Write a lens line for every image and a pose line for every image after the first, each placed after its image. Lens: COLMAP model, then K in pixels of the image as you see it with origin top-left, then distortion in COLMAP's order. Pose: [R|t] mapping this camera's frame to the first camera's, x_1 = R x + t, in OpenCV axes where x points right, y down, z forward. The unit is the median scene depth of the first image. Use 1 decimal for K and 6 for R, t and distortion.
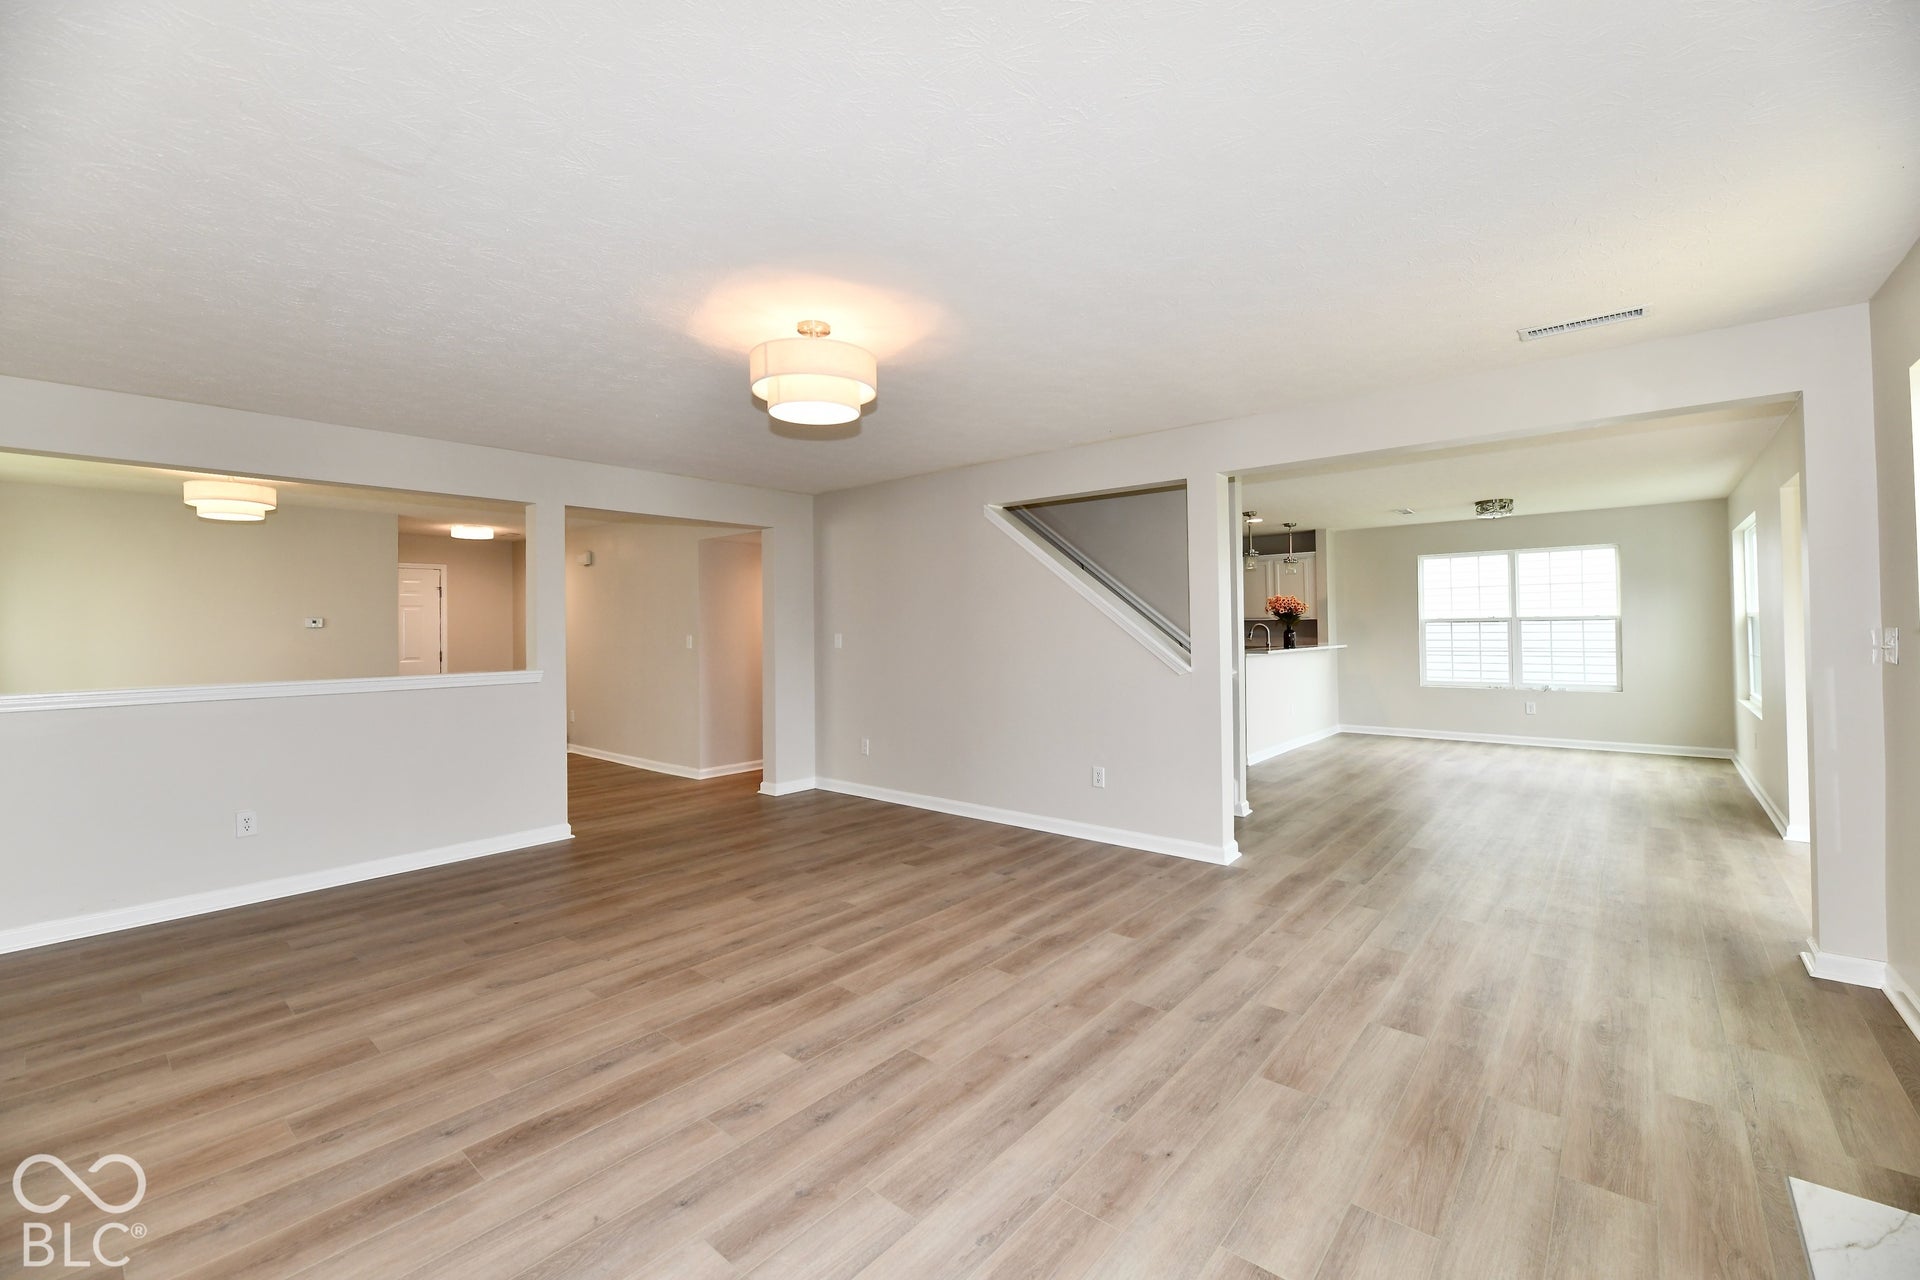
lens RADIAL K [[798.3, 0, 971.8], [0, 798.3, 618.7], [0, 0, 1]] dist [-0.000681, -0.000139]
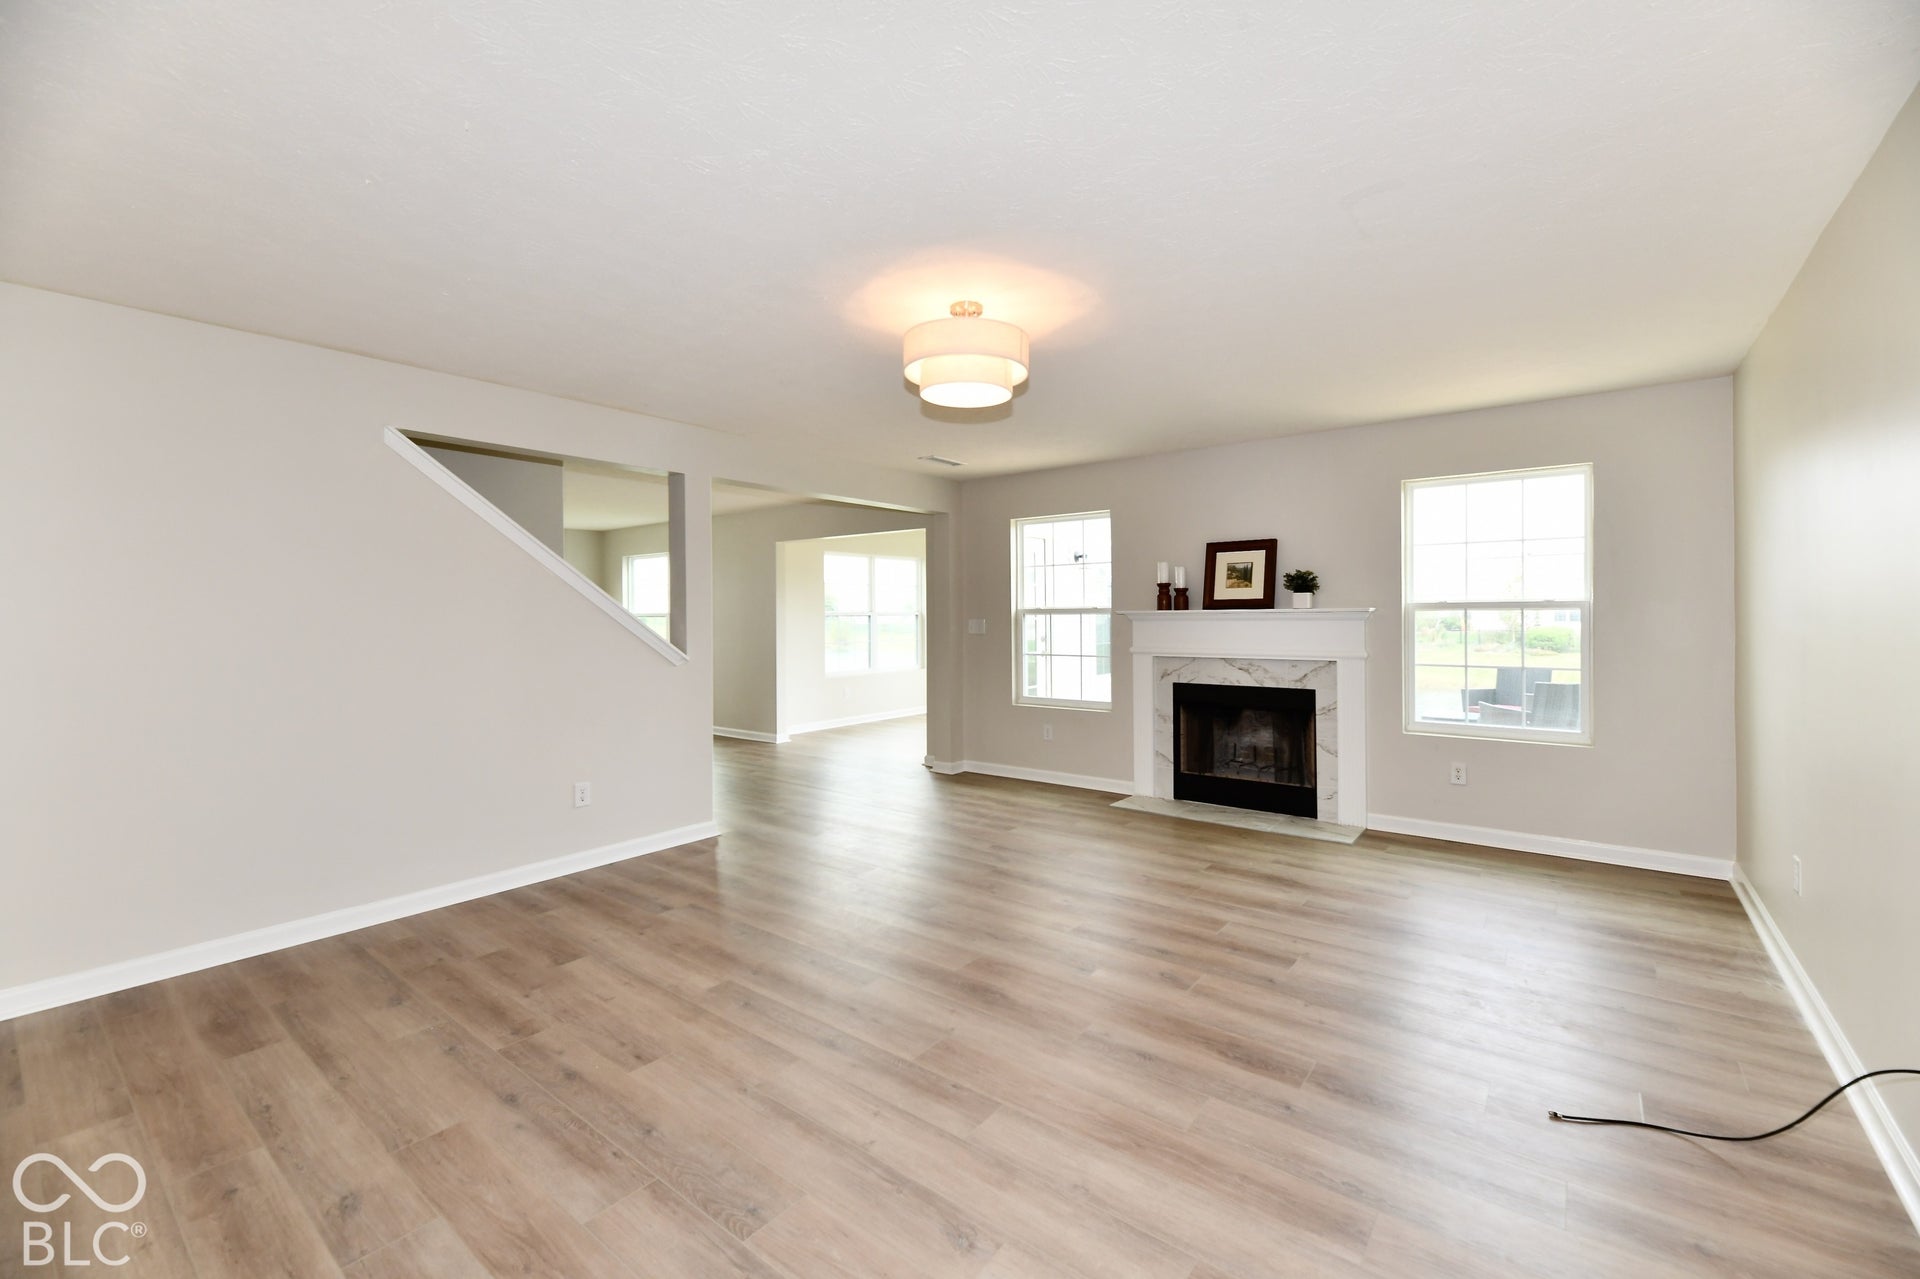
lens RADIAL K [[798.3, 0, 971.8], [0, 798.3, 618.2], [0, 0, 1]] dist [-0.000681, -0.000139]
pose [[-0.058769, 0.010742, 0.998214, -1.002672], [-0.007919, 0.999906, -0.011227, 0.023553], [-0.998240, -0.008565, -0.058678, 0.890285]]
